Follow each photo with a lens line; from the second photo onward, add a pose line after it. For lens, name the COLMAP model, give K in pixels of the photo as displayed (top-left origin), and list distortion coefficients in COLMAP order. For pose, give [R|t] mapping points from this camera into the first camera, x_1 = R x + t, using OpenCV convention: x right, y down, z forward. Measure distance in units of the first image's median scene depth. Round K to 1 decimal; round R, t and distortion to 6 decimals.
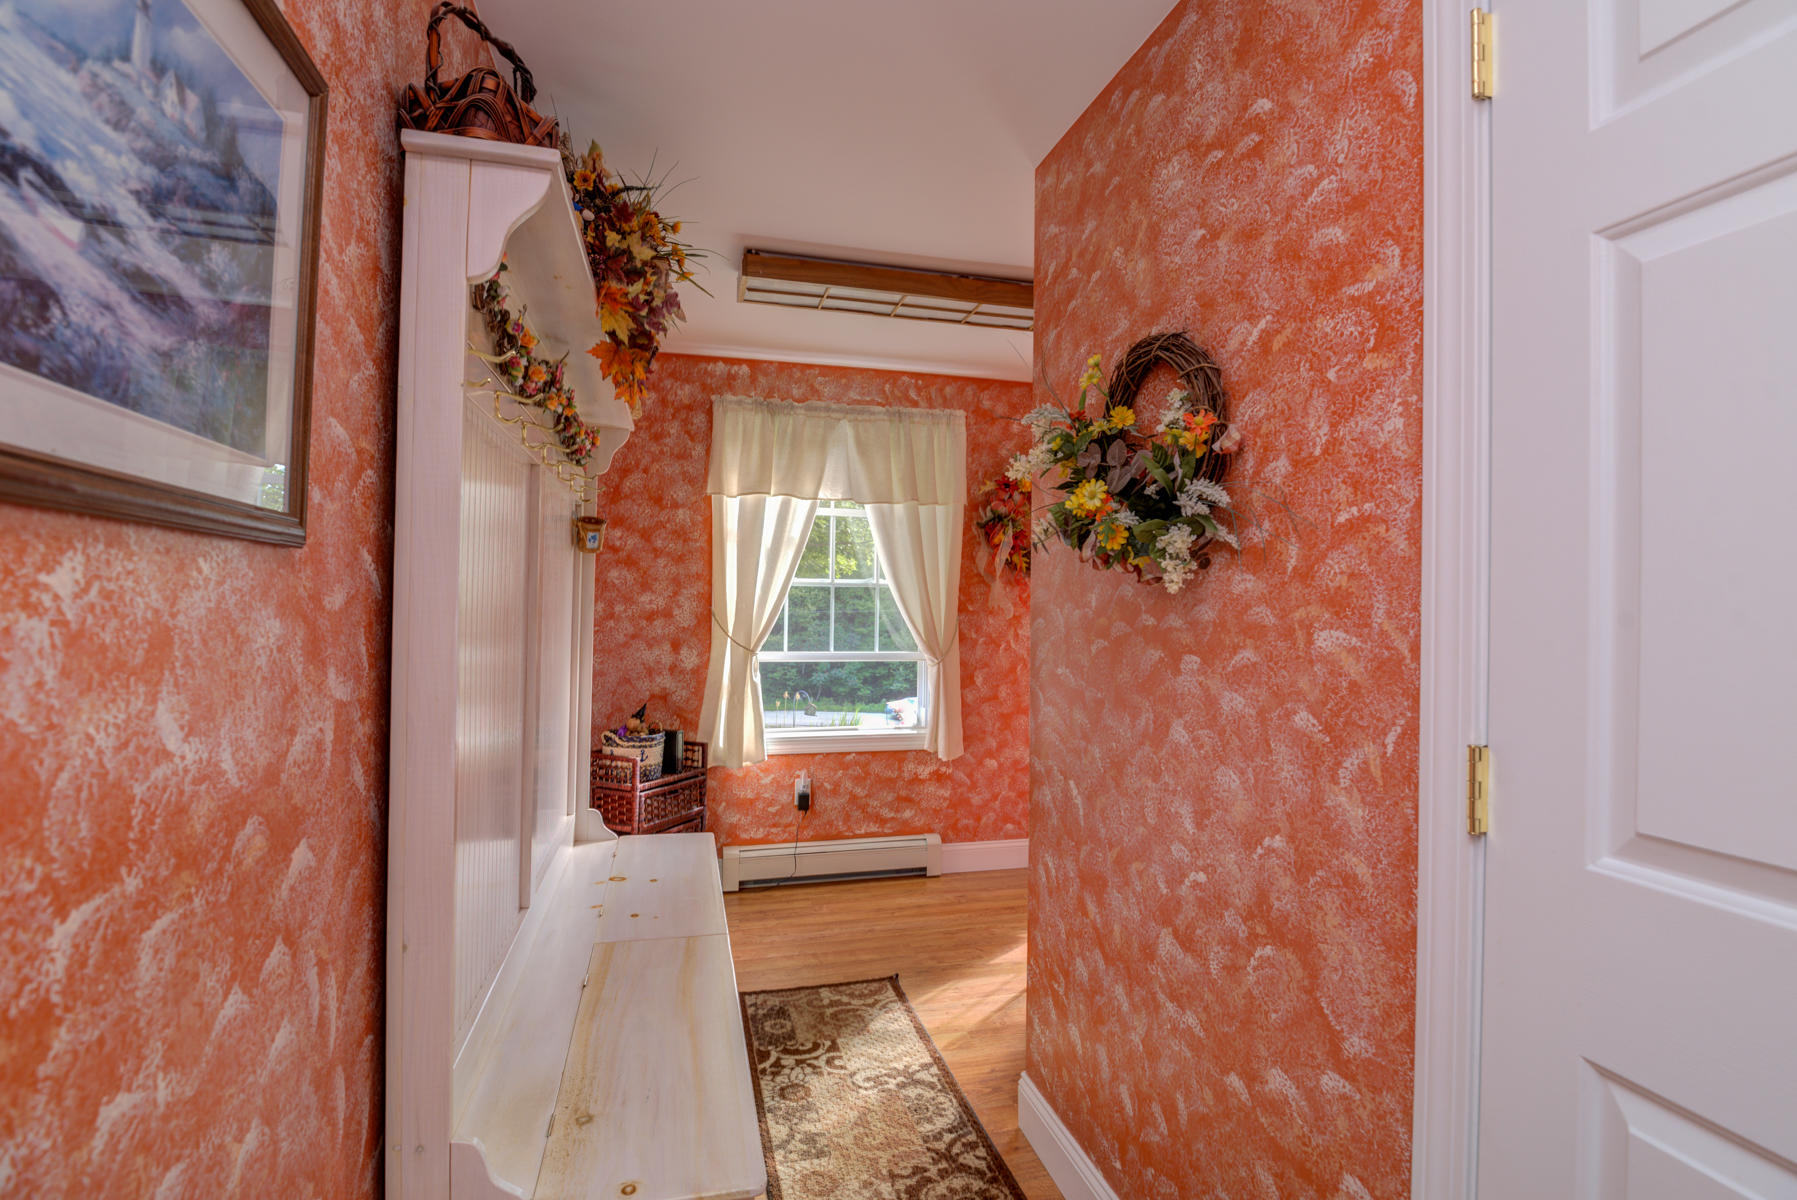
lens RADIAL K [[862.8, 0, 900.6], [0, 862.8, 596.7], [0, 0, 1]] dist [-0.001662, 0.000076]
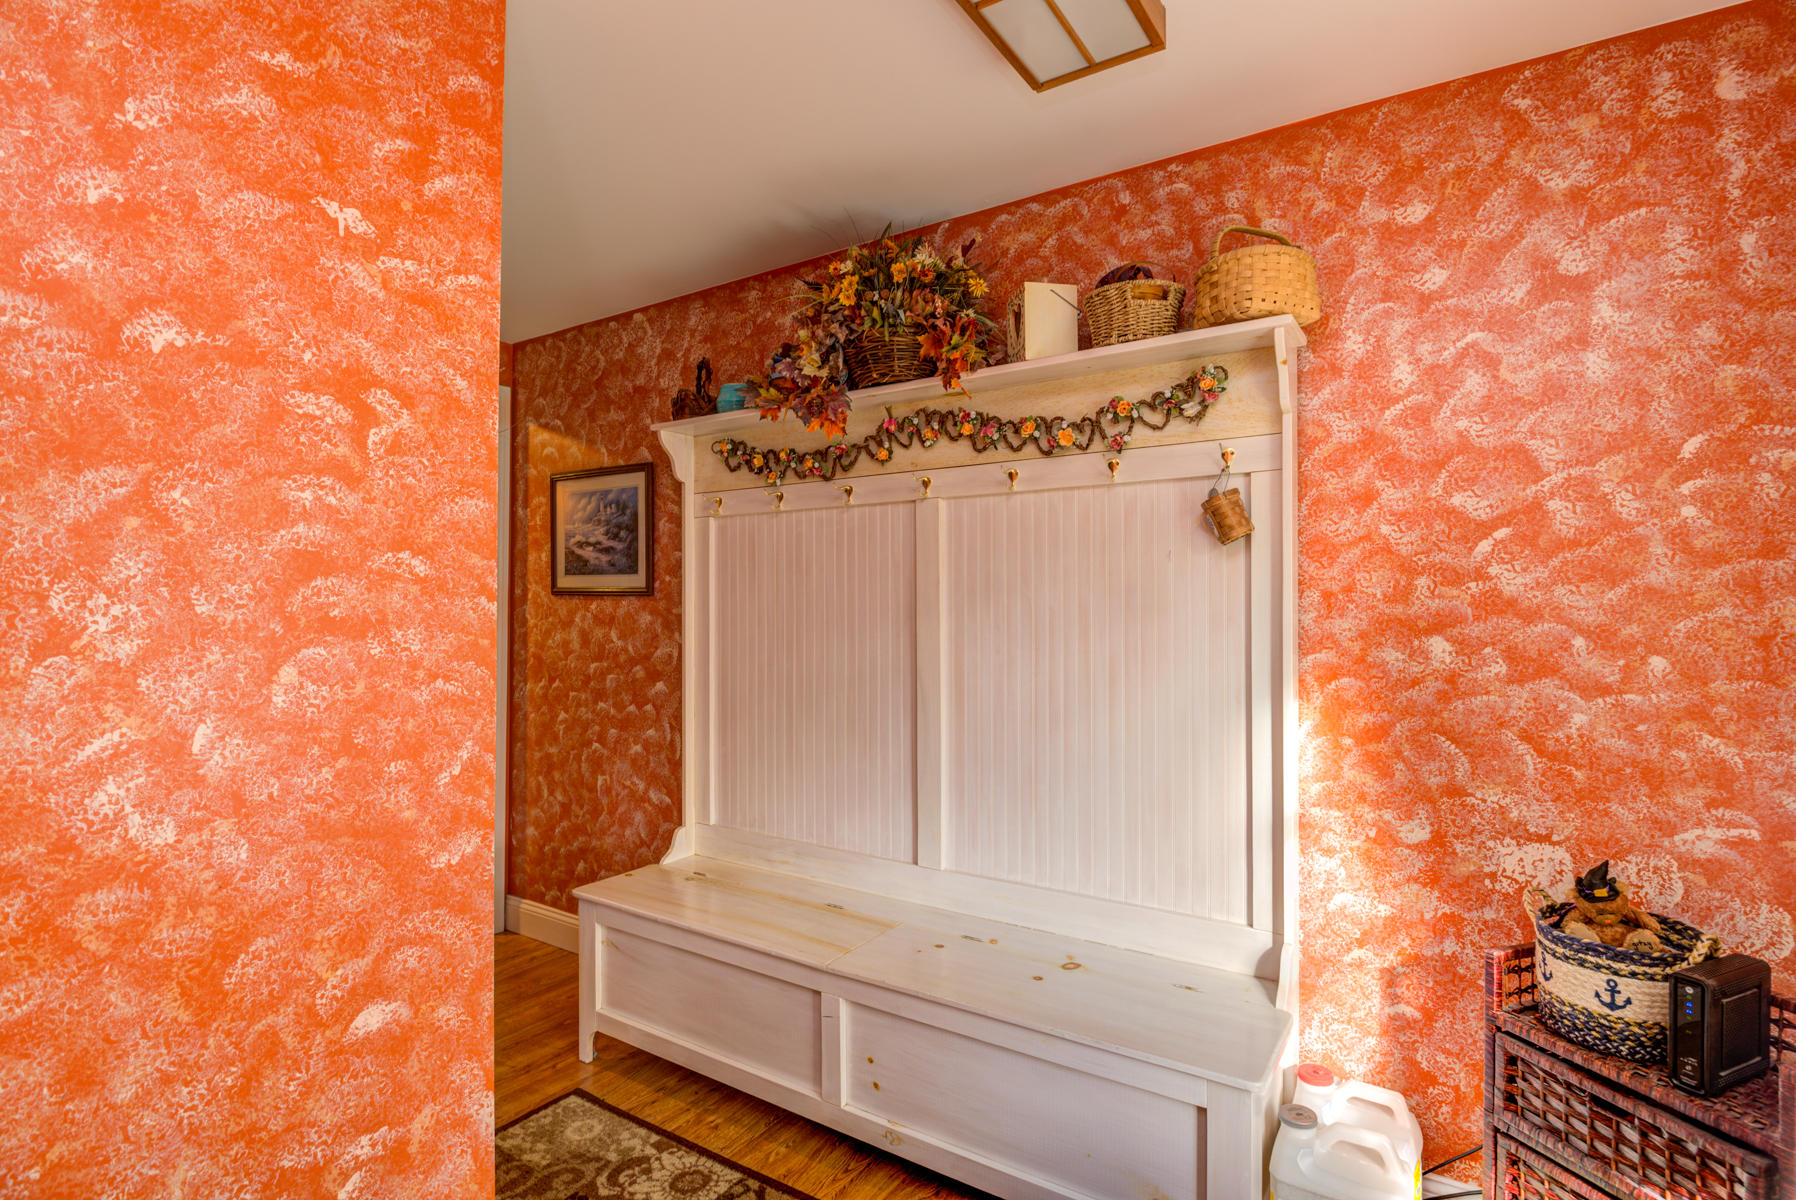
lens RADIAL K [[862.3, 0, 899.0], [0, 862.3, 599.9], [0, 0, 1]] dist [-0.001662, 0.000076]
pose [[-0.738602, -0.011565, -0.674043, 1.274446], [-0.001852, 0.999884, -0.015127, 0.018674], [0.674140, -0.009924, -0.738537, 5.833708]]
